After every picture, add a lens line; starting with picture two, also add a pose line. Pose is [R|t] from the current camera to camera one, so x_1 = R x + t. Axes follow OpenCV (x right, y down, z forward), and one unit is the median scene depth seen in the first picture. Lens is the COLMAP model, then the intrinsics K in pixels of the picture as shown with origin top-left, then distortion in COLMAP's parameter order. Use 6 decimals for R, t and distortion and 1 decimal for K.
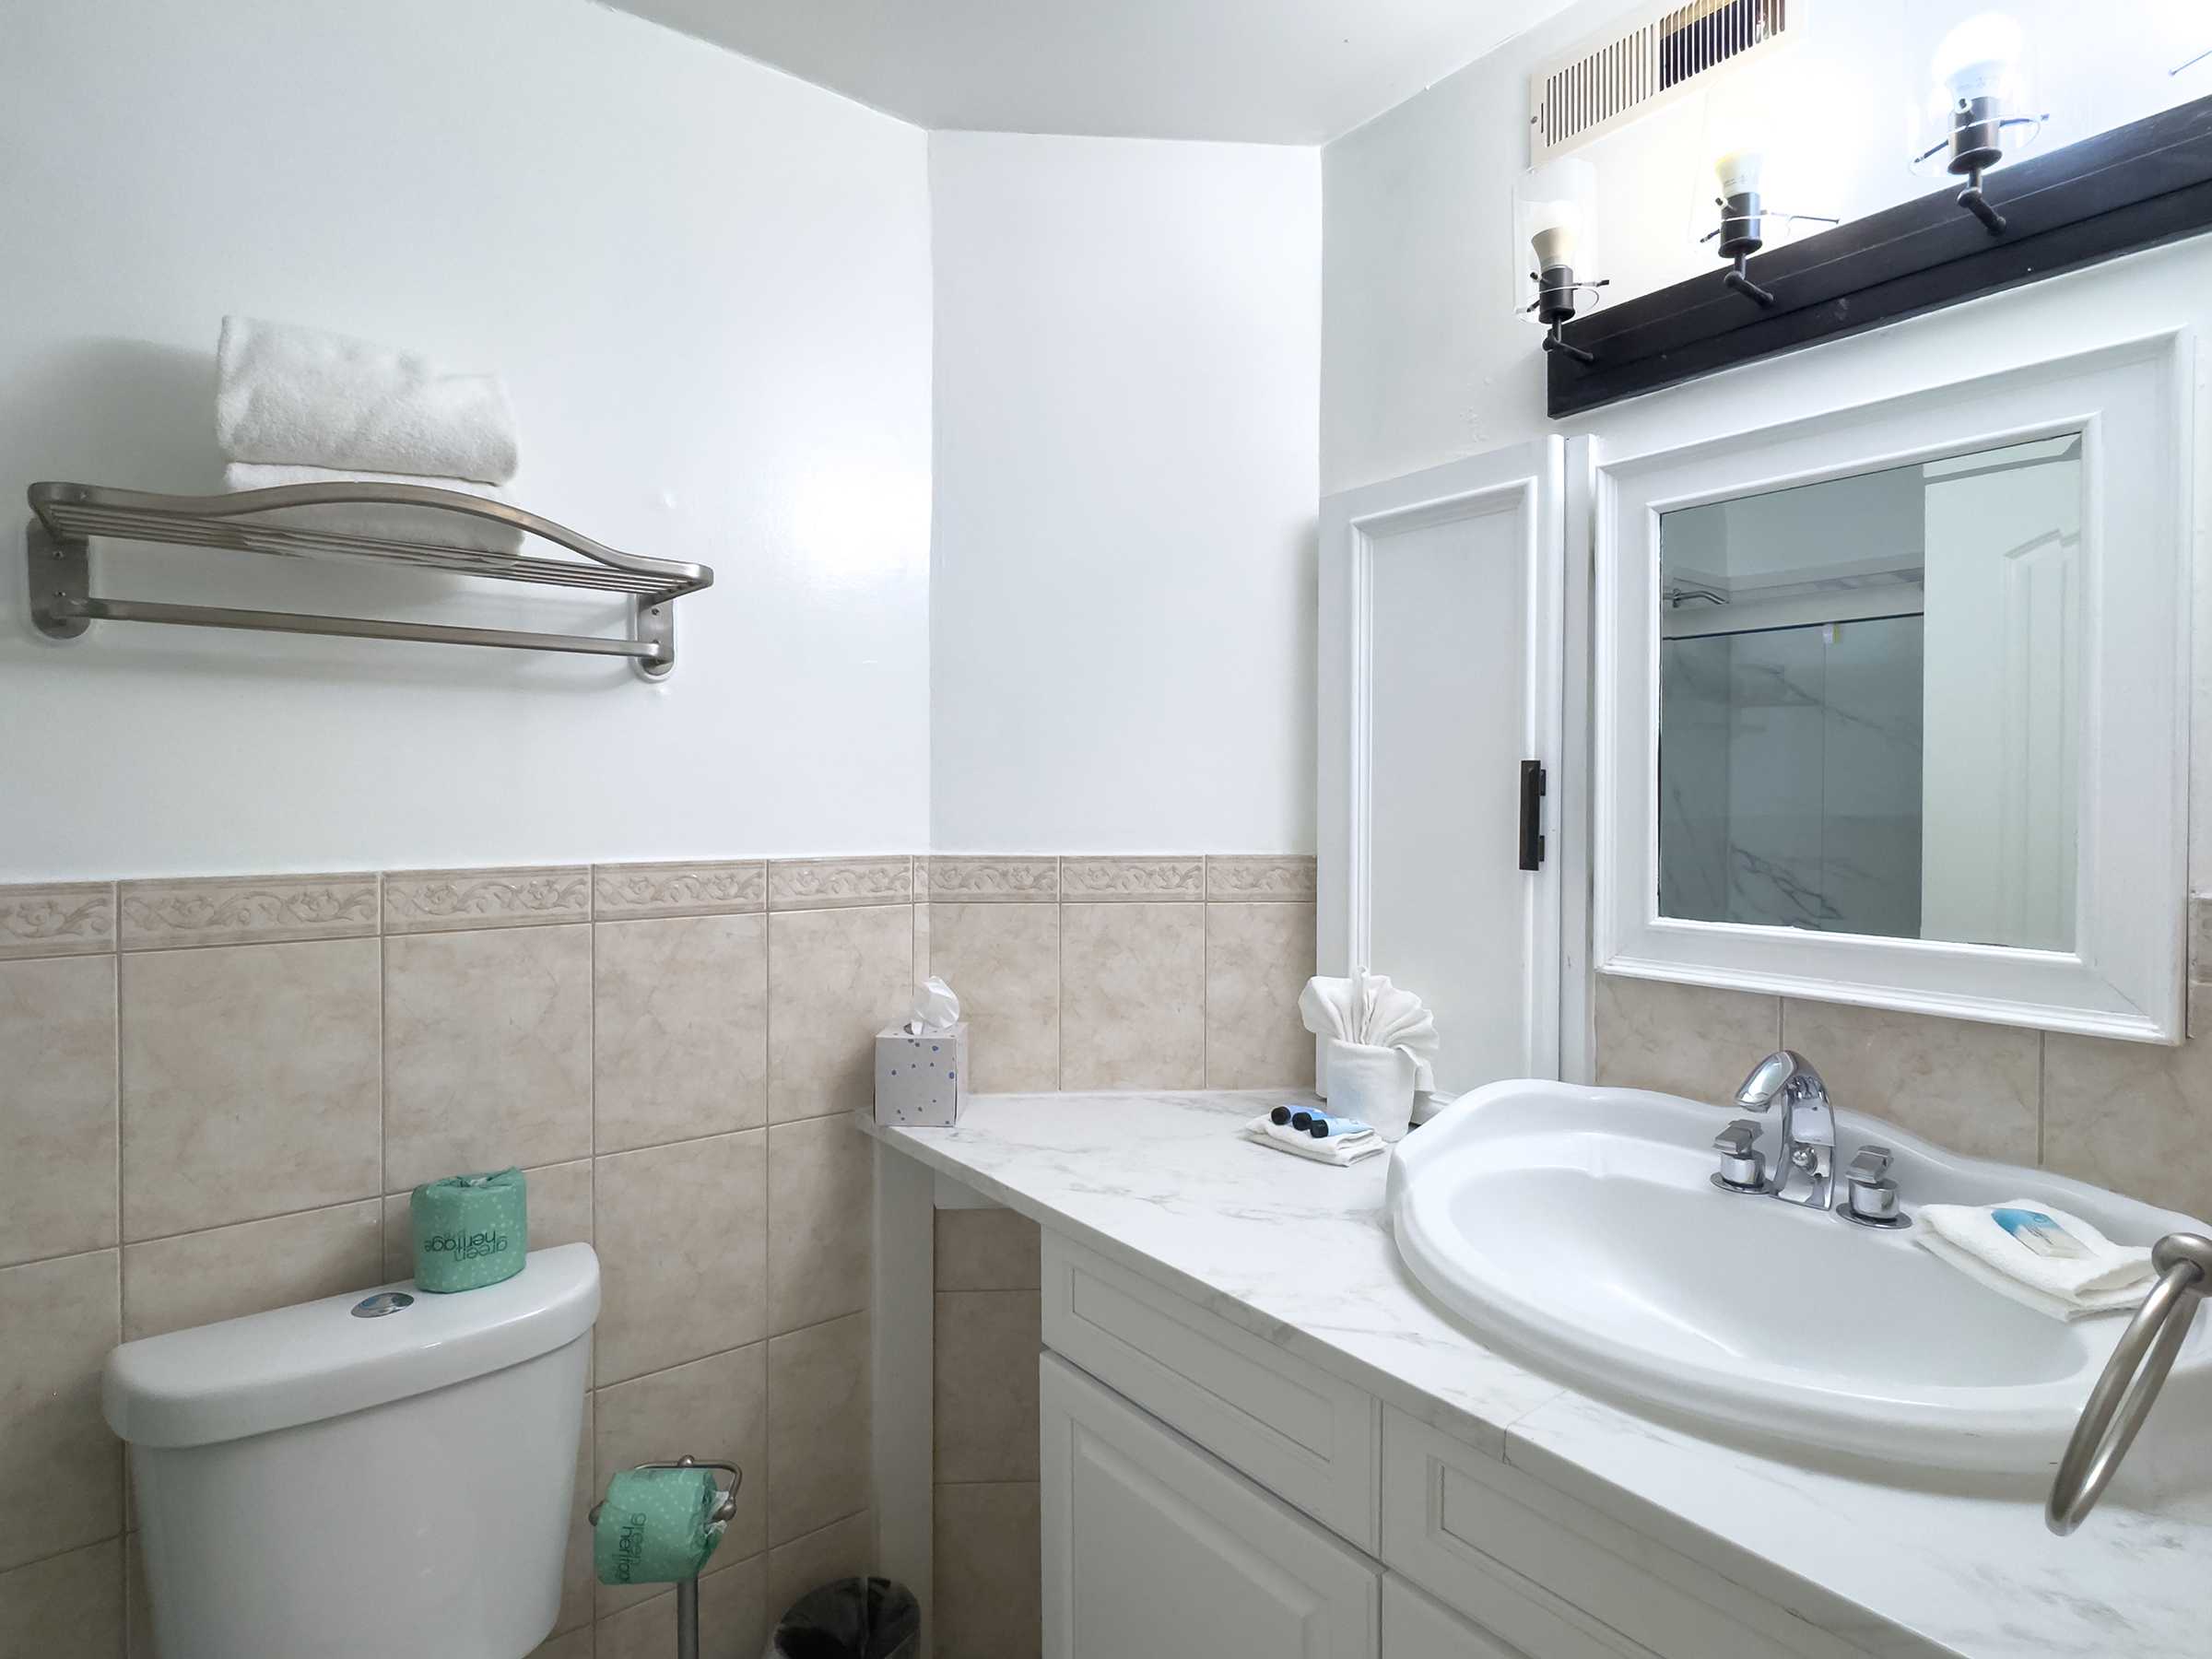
lens RADIAL K [[1115.1, 0, 1098.4], [0, 1115.1, 823.6], [0, 0, 1]] dist [-0.002640, 0.000321]
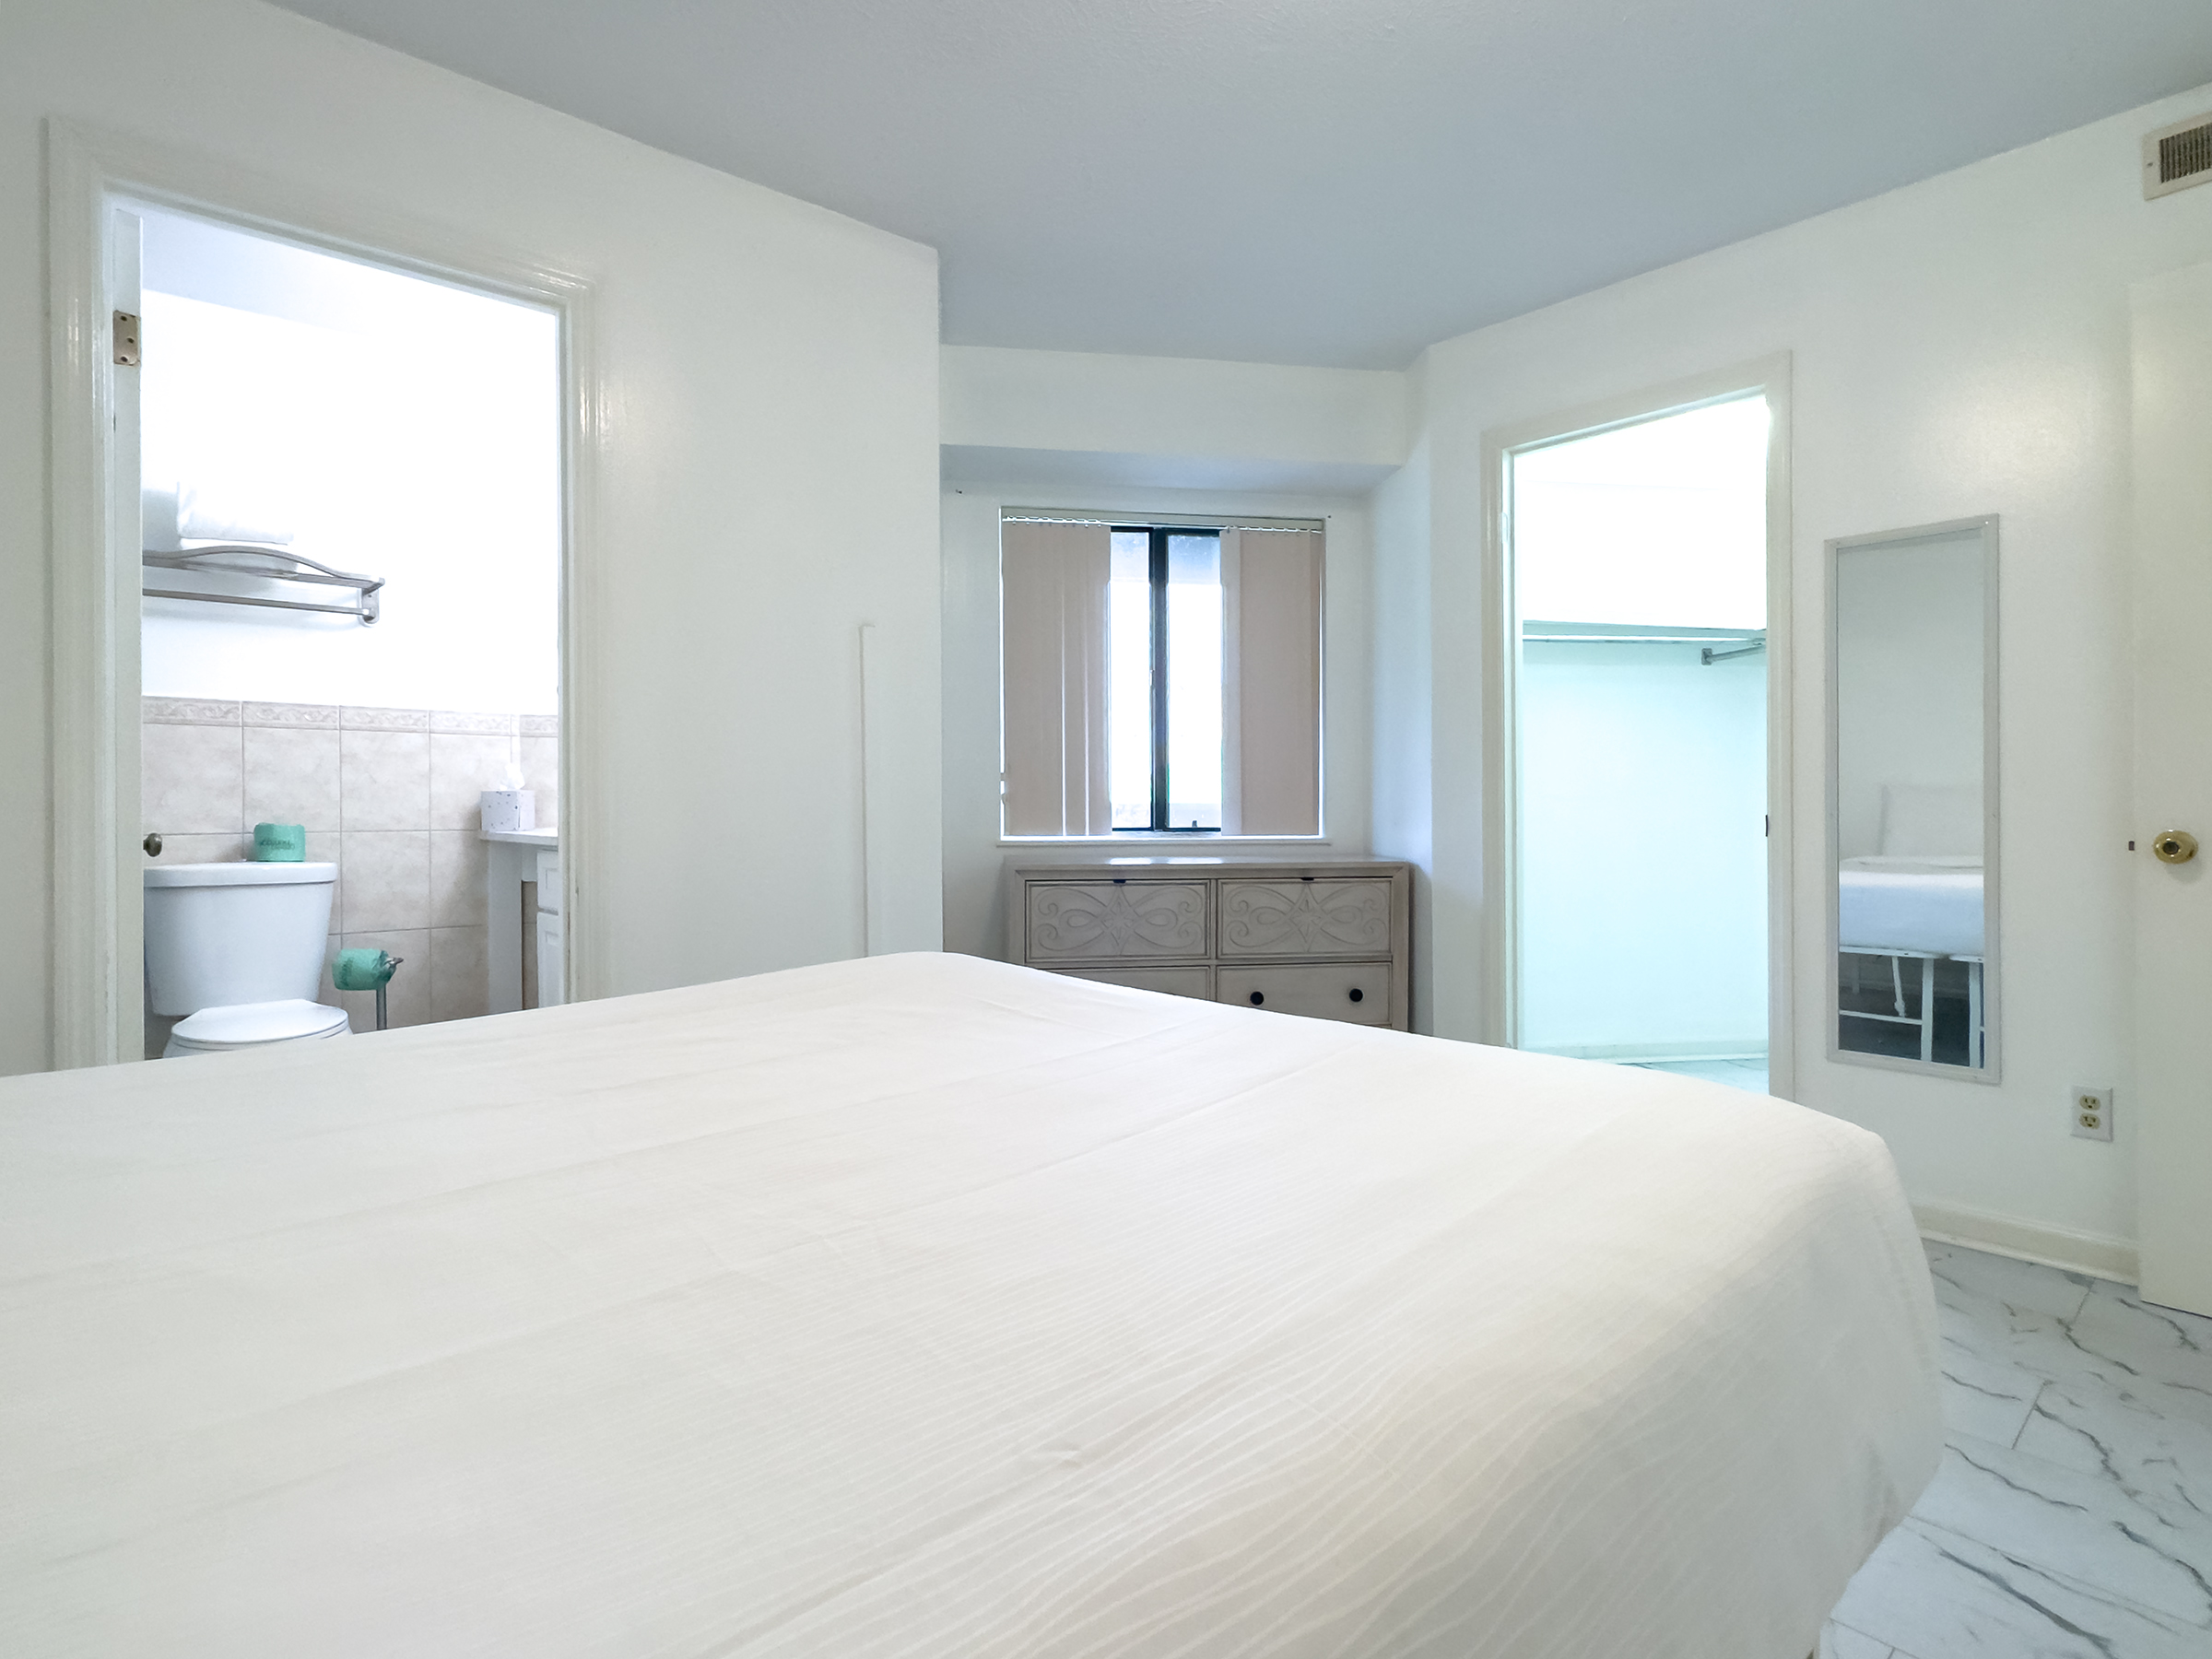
lens RADIAL K [[1115.1, 0, 1114.7], [0, 1115.1, 823.5], [0, 0, 1]] dist [-0.002640, 0.000321]
pose [[0.997332, -0.004132, 0.072876, 1.035182], [0.004361, 0.999986, -0.002992, 0.313412], [-0.072863, 0.003302, 0.997337, -1.499451]]
